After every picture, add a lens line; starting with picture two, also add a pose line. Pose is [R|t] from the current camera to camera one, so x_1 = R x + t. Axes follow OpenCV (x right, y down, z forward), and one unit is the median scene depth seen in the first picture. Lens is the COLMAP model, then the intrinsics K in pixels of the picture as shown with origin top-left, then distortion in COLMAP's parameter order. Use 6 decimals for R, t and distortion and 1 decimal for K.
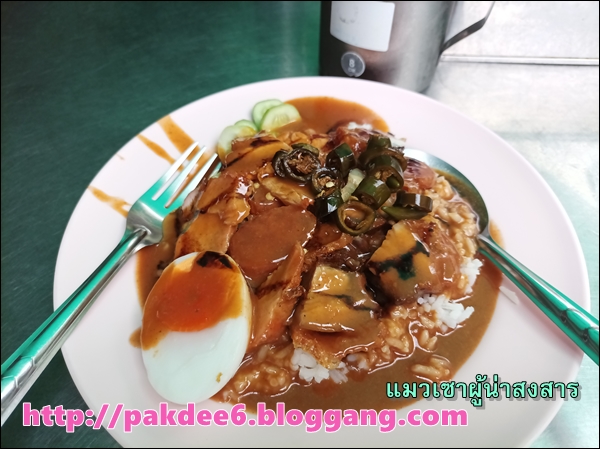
lens RADIAL K [[423.8, 0, 299.1], [0, 423.8, 224.7], [0, 0, 1]] dist [-0.010559, -0.008071]
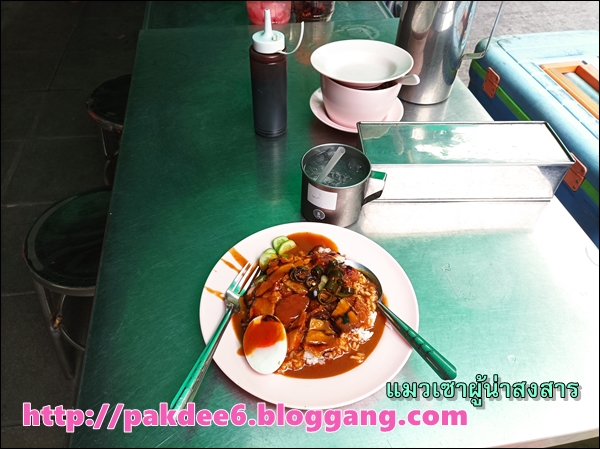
lens RADIAL K [[423.8, 0, 300.5], [0, 423.8, 223.6], [0, 0, 1]] dist [-0.010559, -0.008071]
pose [[0.994803, -0.030479, 0.097145, -0.226111], [0.039145, 0.995300, -0.088580, -0.223998], [-0.093989, 0.091923, 0.991321, -1.412856]]
